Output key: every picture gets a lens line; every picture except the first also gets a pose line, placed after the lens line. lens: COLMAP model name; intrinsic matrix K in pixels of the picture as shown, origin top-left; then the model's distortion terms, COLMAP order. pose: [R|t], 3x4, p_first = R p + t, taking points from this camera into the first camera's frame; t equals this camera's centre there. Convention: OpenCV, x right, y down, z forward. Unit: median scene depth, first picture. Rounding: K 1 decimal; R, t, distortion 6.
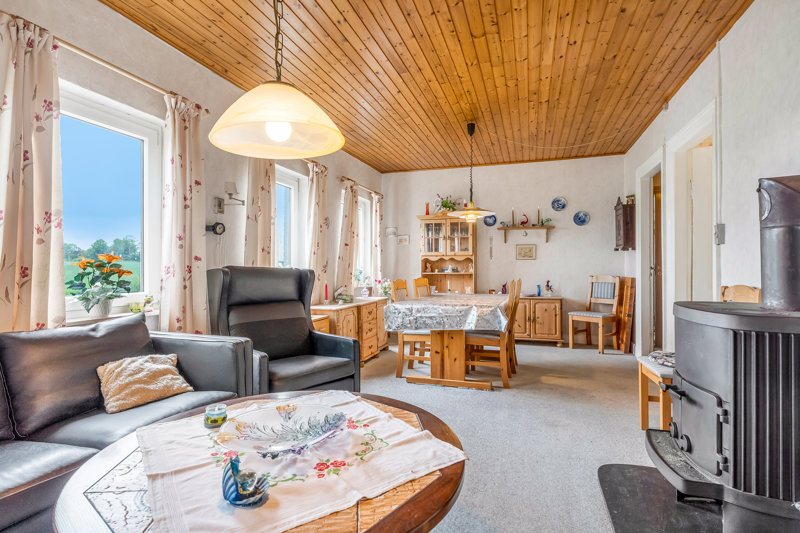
lens RADIAL K [[392.0, 0, 399.6], [0, 392.0, 262.1], [0, 0, 1]] dist [-0.005470, -0.000752]
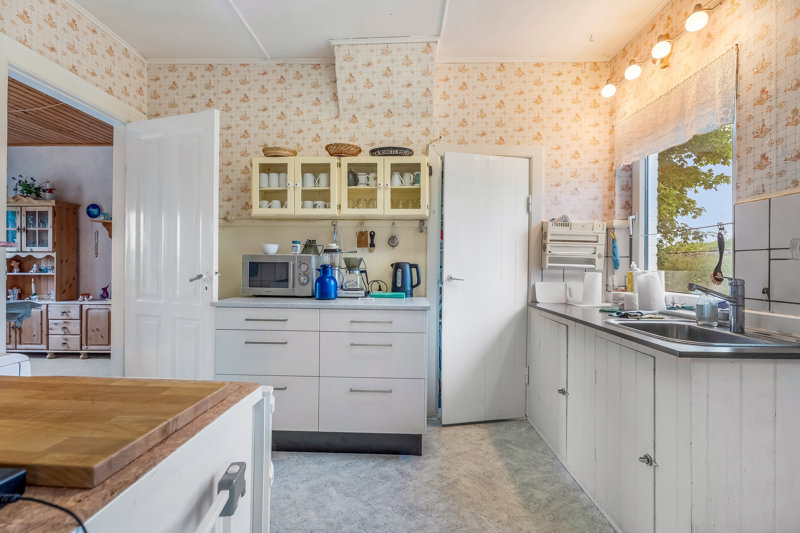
lens RADIAL K [[364.9, 0, 395.6], [0, 364.9, 263.1], [0, 0, 1]] dist [-0.004255, 0.000045]
pose [[0.960849, 0.012702, 0.276781, 0.646298], [-0.013022, 0.999915, -0.000682, -0.003063], [-0.276766, -0.002949, 0.960933, 0.065447]]
